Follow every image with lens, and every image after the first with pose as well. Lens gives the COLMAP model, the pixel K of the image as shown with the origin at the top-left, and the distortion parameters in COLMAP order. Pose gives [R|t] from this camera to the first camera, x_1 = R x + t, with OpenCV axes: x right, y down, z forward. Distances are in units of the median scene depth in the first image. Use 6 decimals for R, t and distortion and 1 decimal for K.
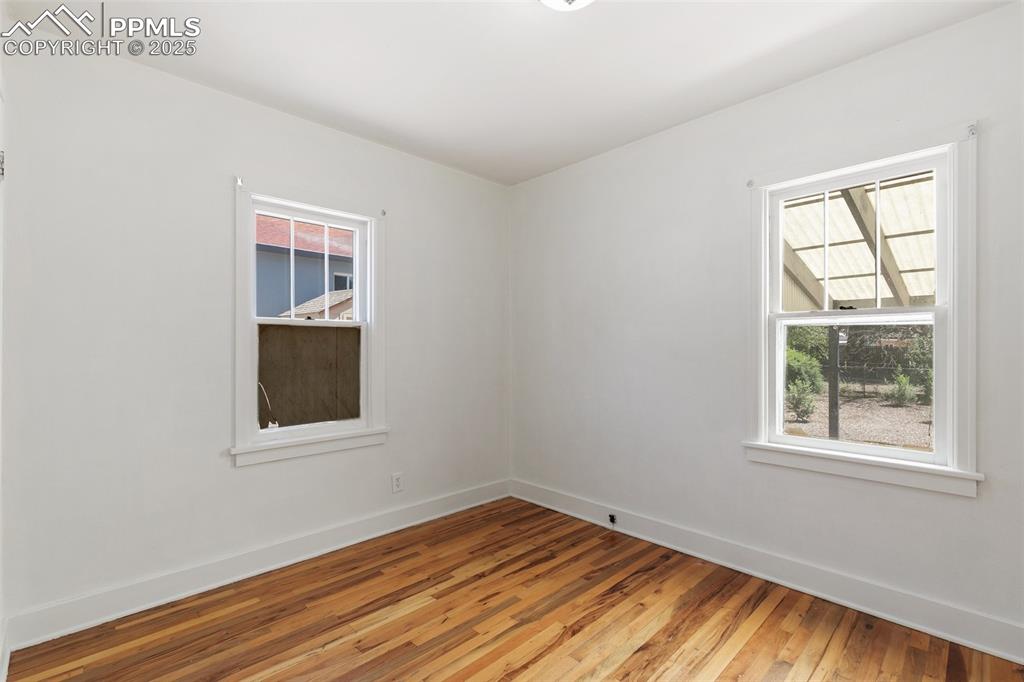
lens RADIAL K [[462.0, 0, 508.3], [0, 462.0, 343.3], [0, 0, 1]] dist [0.002858, 0.000125]
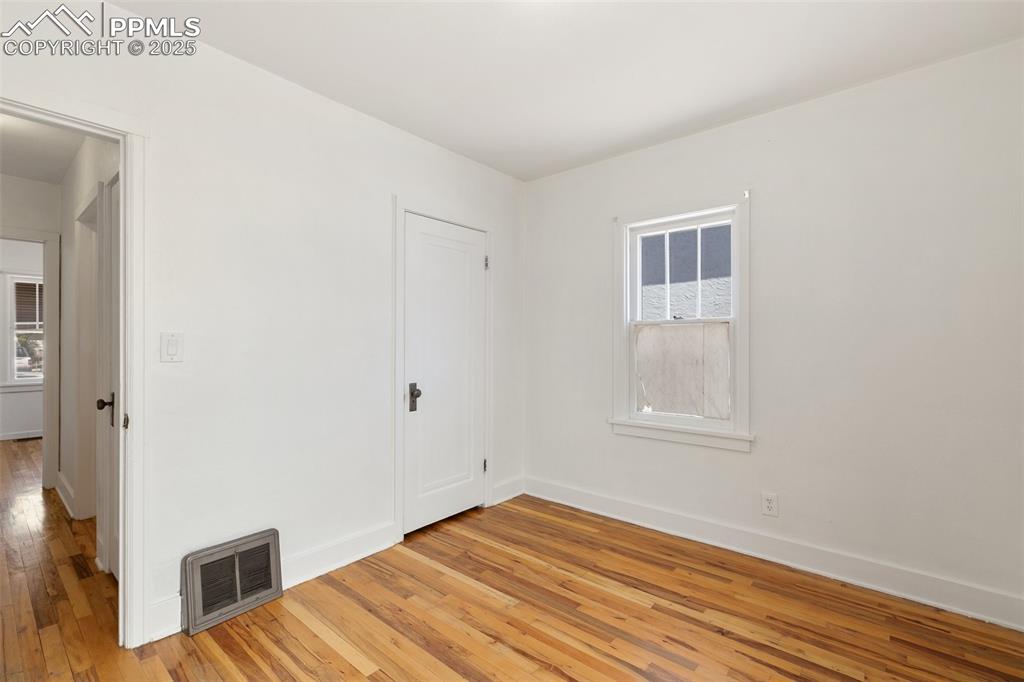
lens RADIAL K [[462.0, 0, 508.3], [0, 462.0, 343.3], [0, 0, 1]] dist [0.002858, 0.000125]
pose [[0.095537, 0.005797, -0.995409, 0.687878], [0.008705, 0.999940, 0.006659, -0.003335], [0.995388, -0.009302, 0.095481, 0.554252]]
